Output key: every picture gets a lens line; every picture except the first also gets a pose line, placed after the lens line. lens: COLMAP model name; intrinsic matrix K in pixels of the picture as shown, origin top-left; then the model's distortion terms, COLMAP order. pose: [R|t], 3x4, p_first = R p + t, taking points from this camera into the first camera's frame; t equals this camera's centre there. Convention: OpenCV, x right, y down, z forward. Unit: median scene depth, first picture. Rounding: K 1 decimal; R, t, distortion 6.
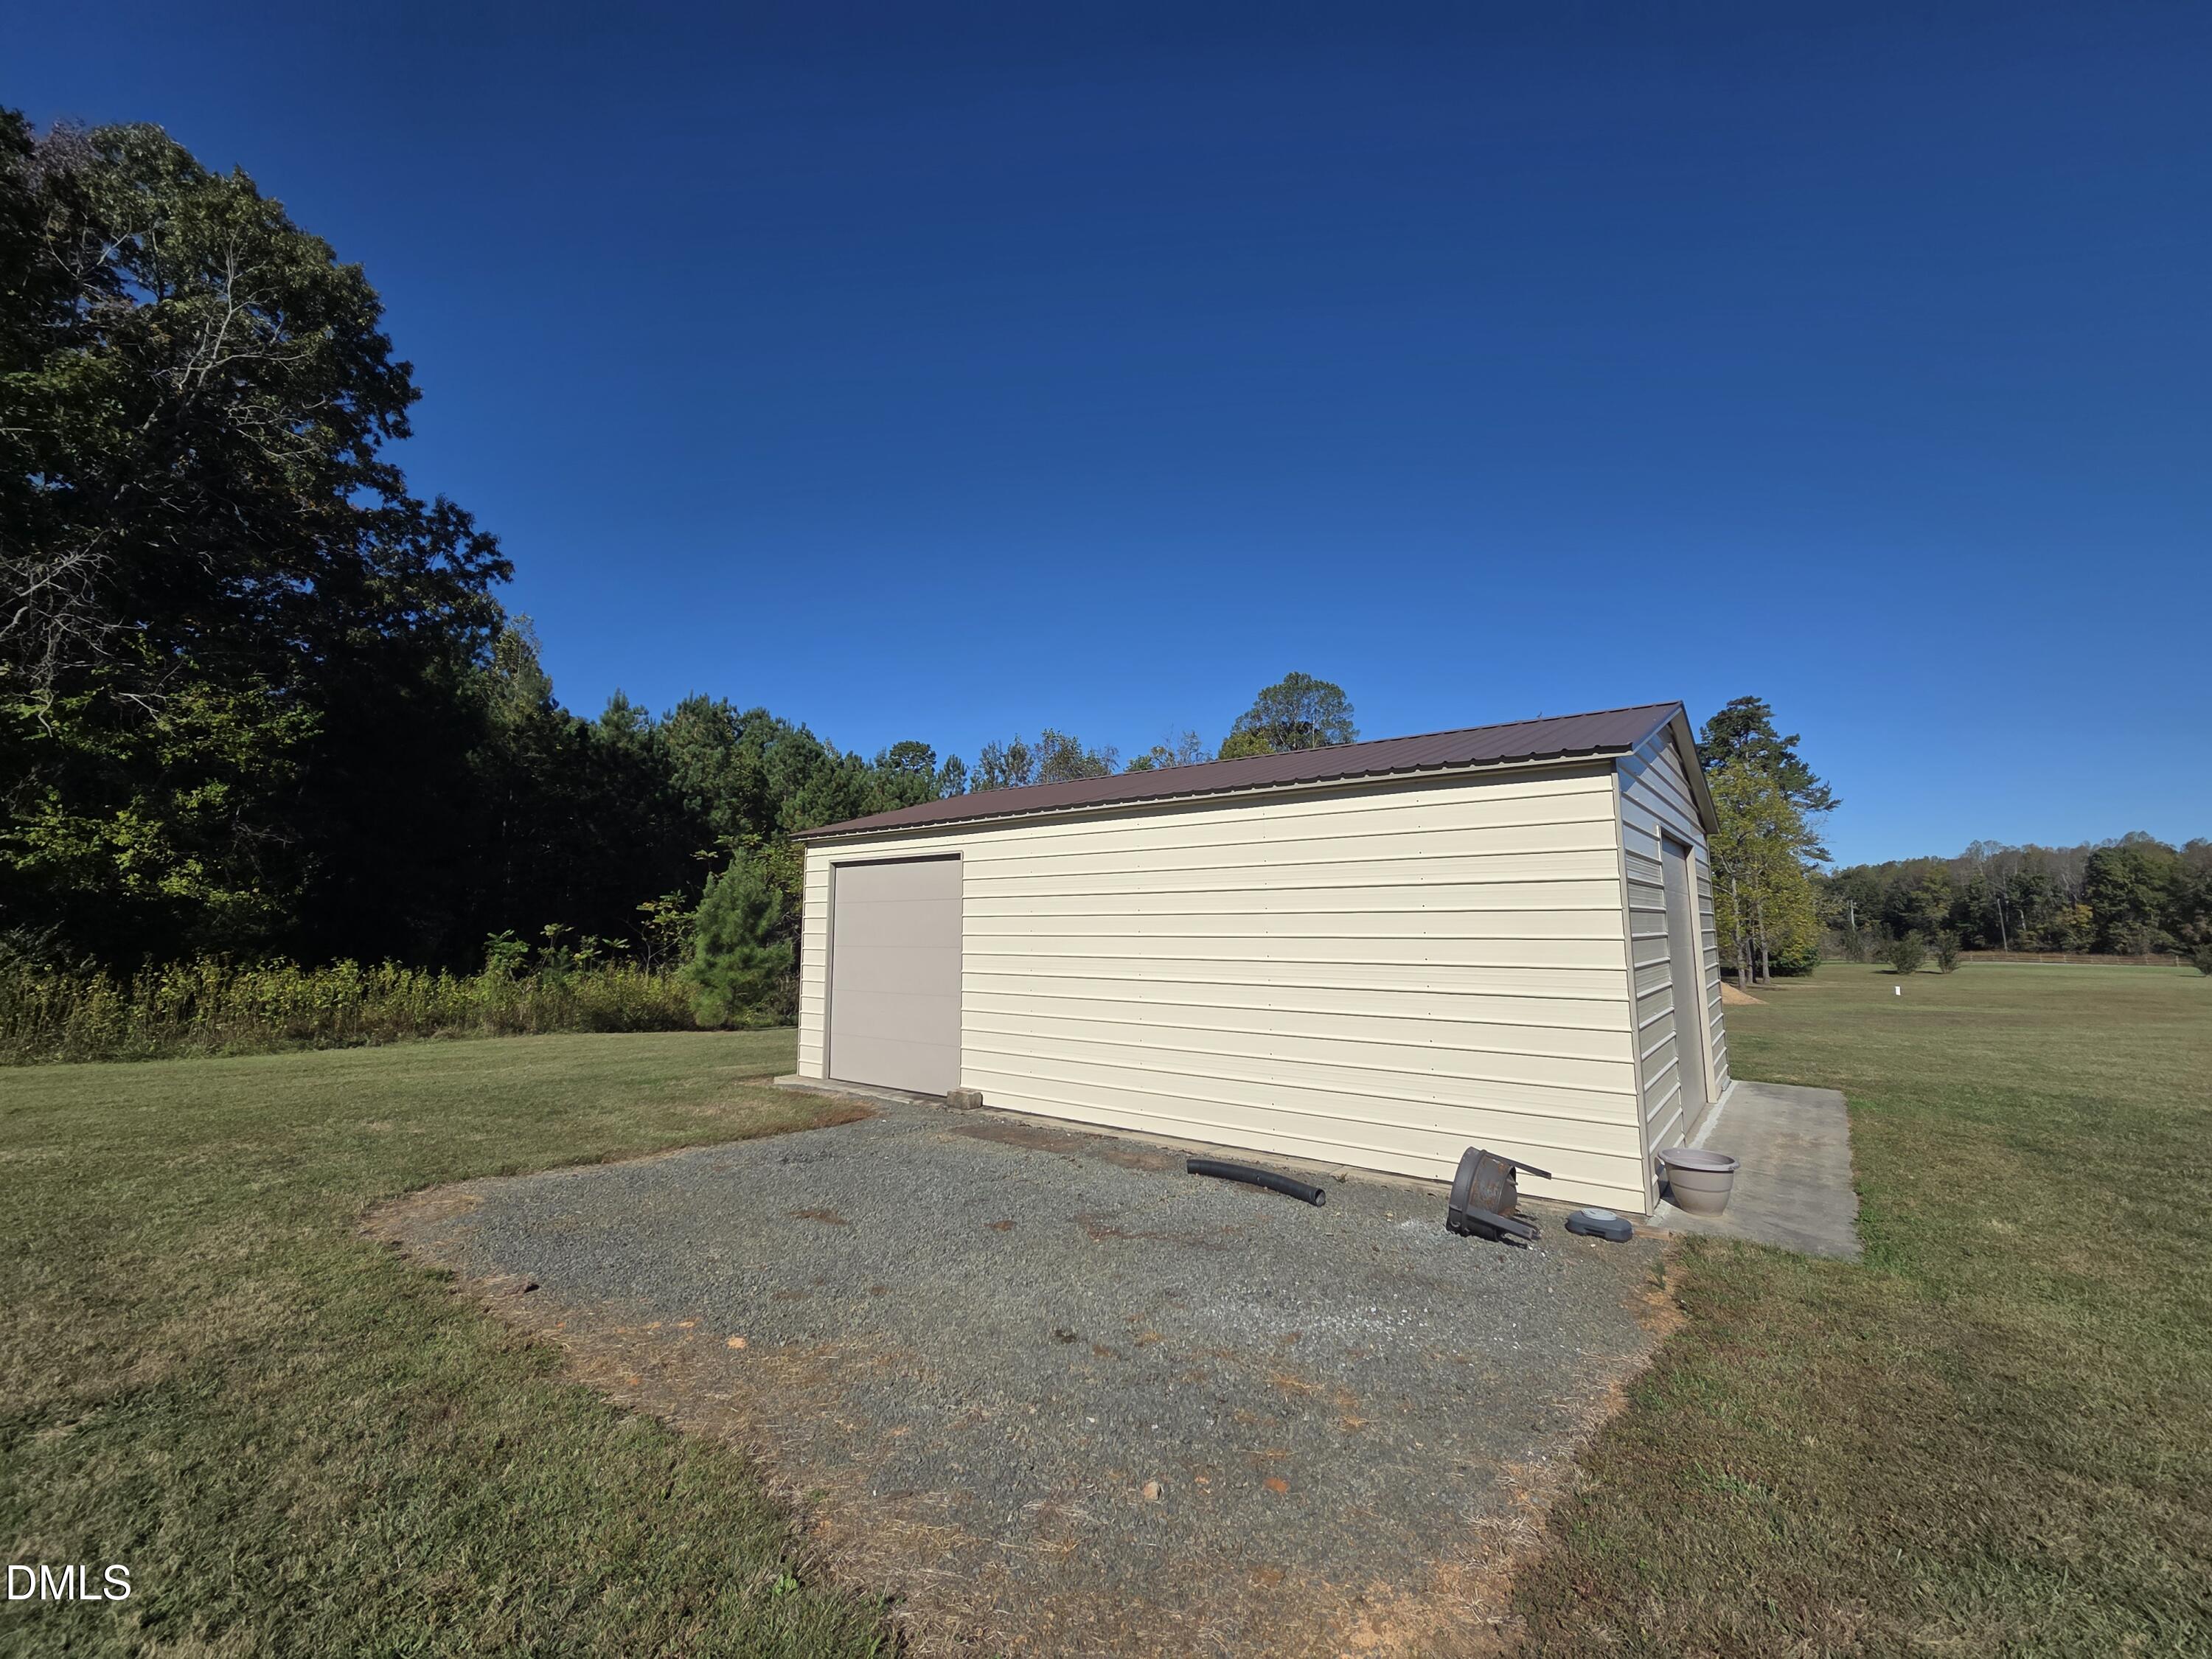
lens RADIAL K [[918.6, 0, 1140.0], [0, 918.6, 798.4], [0, 0, 1]] dist [0.007123, -0.001030]
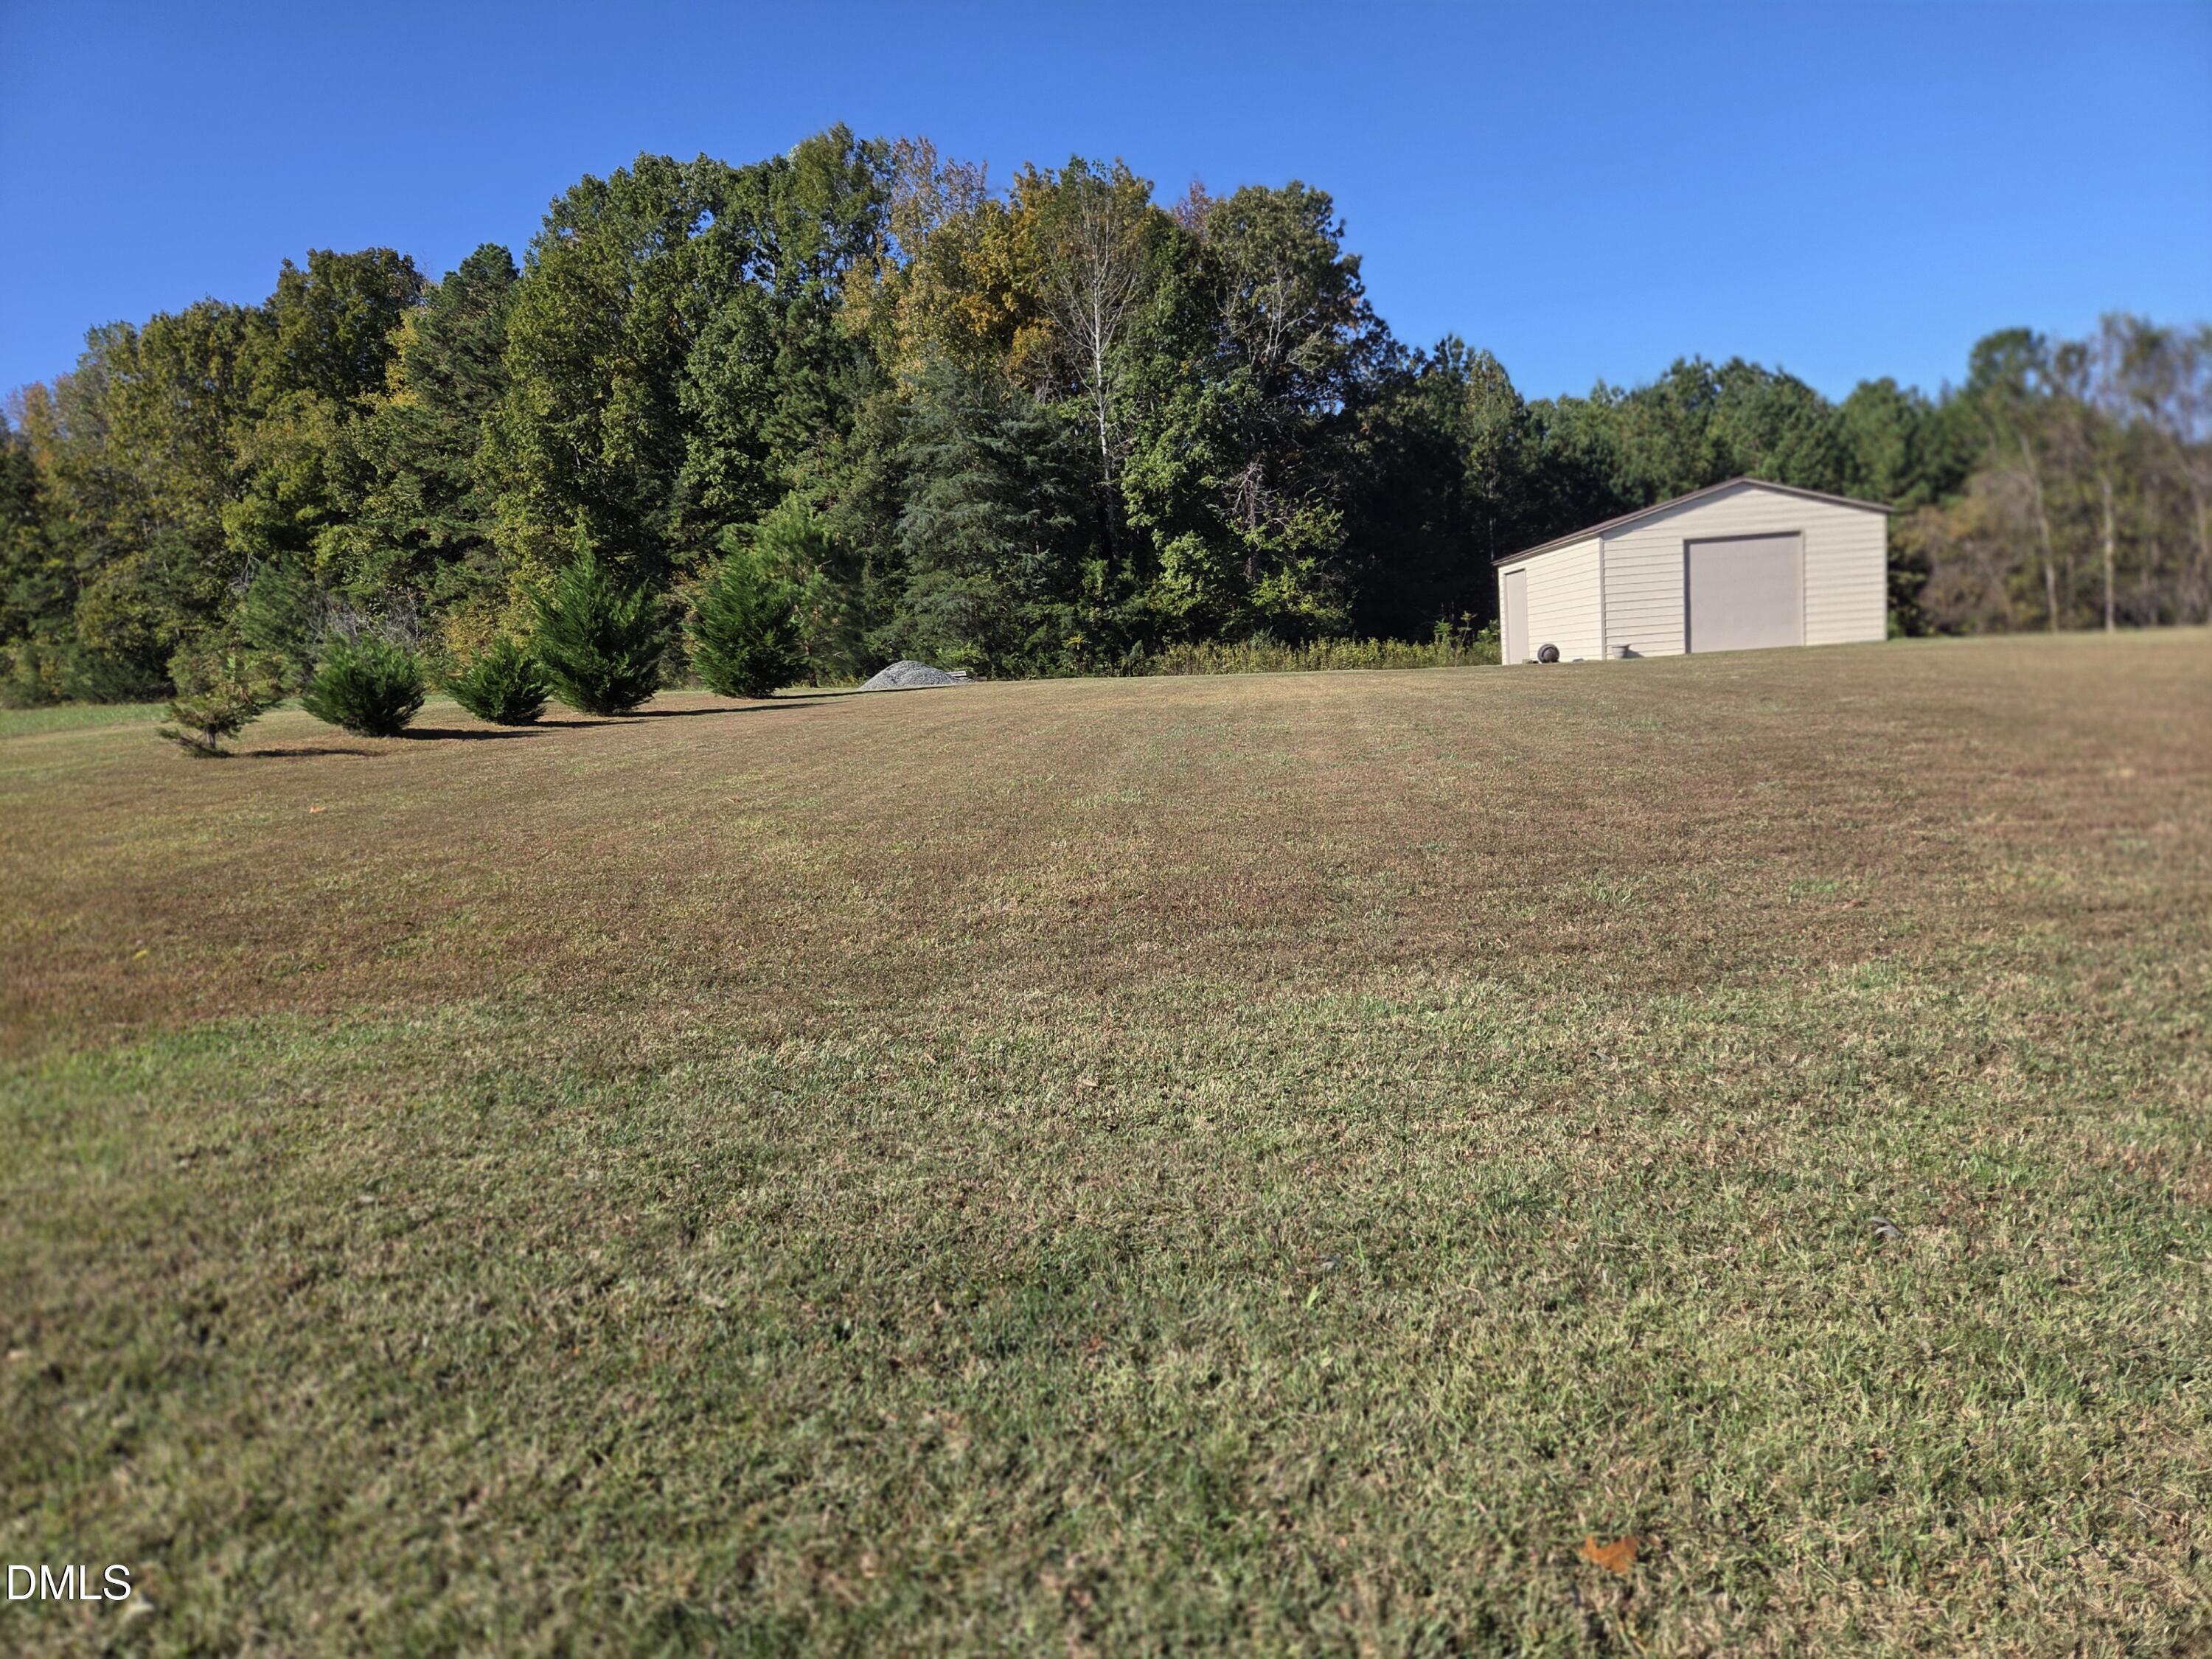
lens RADIAL K [[1491.4, 0, 1094.1], [0, 1491.4, 797.7], [0, 0, 1]] dist [0.060815, -0.043708]
pose [[0.579974, 0.028838, -0.814124, 1.406771], [0.175496, 0.971484, 0.159434, -0.105549], [0.795507, -0.235343, 0.558375, -1.333259]]
